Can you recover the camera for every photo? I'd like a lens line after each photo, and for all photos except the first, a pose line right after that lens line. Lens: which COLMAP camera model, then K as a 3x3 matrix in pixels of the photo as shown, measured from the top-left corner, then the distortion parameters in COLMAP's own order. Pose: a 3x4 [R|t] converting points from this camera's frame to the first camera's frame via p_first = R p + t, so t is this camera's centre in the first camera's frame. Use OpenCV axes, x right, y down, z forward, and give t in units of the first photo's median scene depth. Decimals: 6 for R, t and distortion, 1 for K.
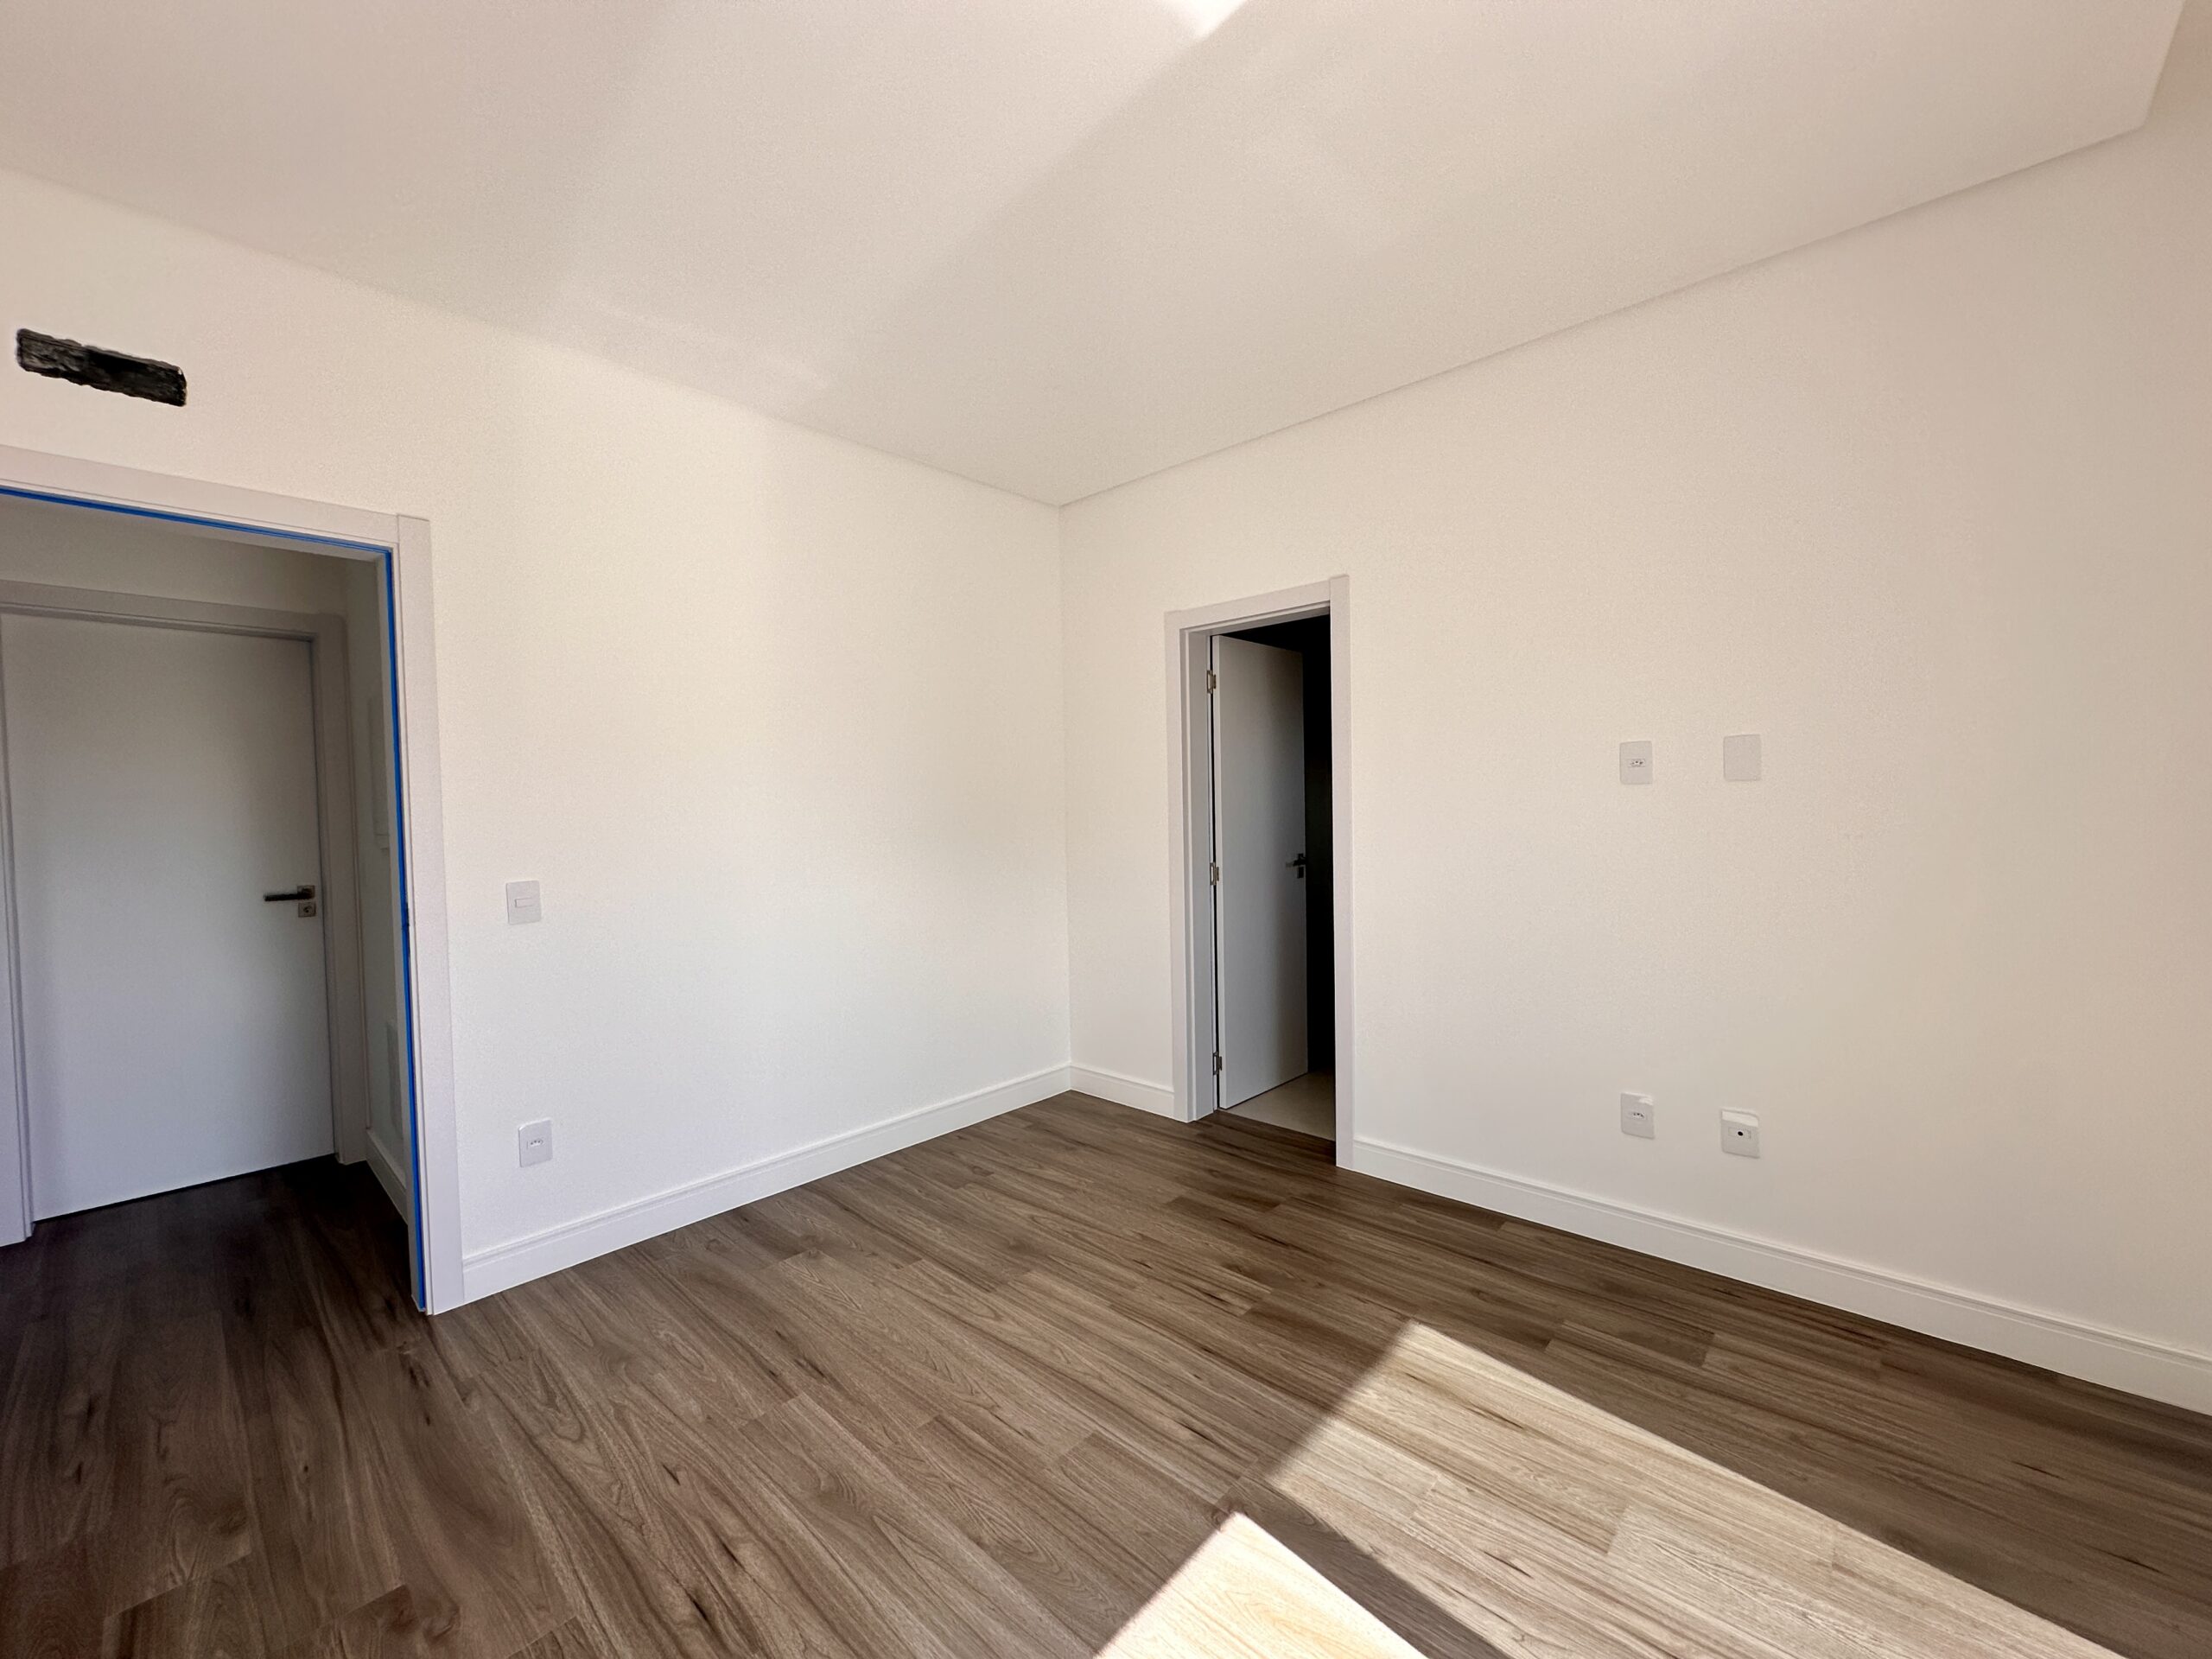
lens RADIAL K [[880.3, 0, 1106.2], [0, 880.3, 834.2], [0, 0, 1]] dist [-0.001020, 0.000150]
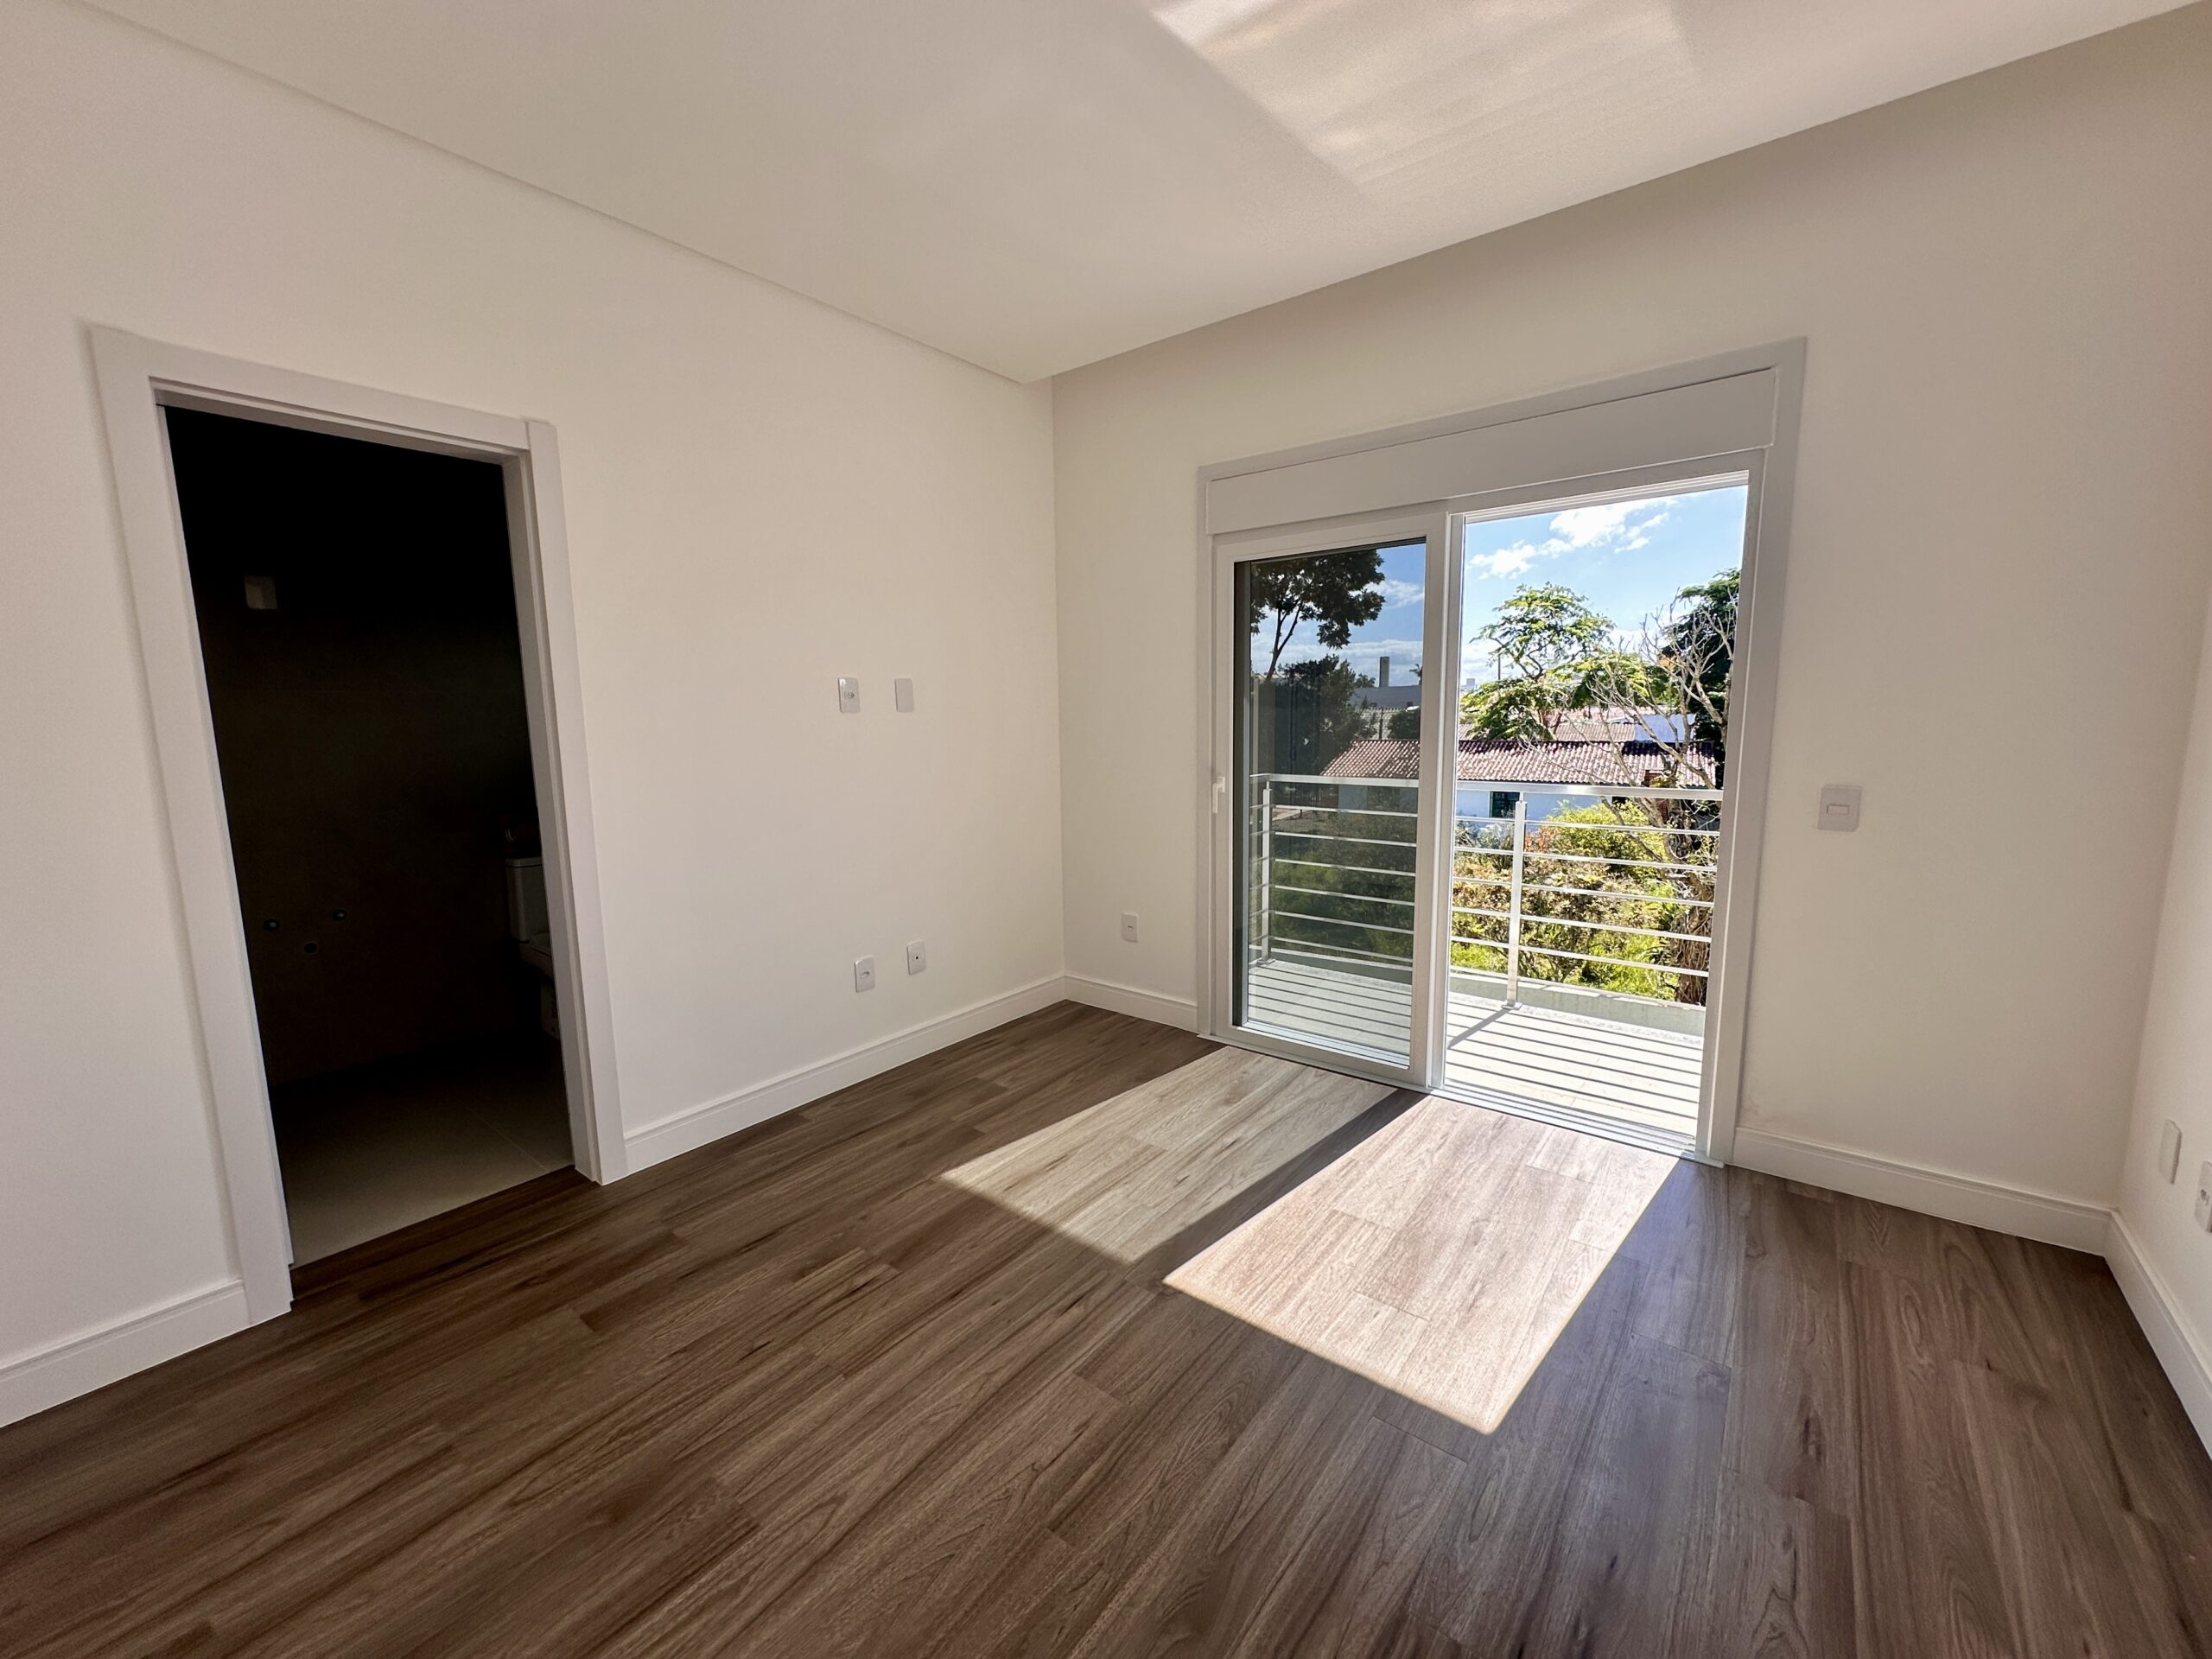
lens RADIAL K [[880.3, 0, 1097.2], [0, 880.3, 838.3], [0, 0, 1]] dist [-0.001020, 0.000150]
pose [[-0.073533, -0.120587, 0.989976, -0.845676], [0.048248, 0.991070, 0.124304, -0.024147], [-0.996125, 0.056905, -0.067059, 0.939866]]
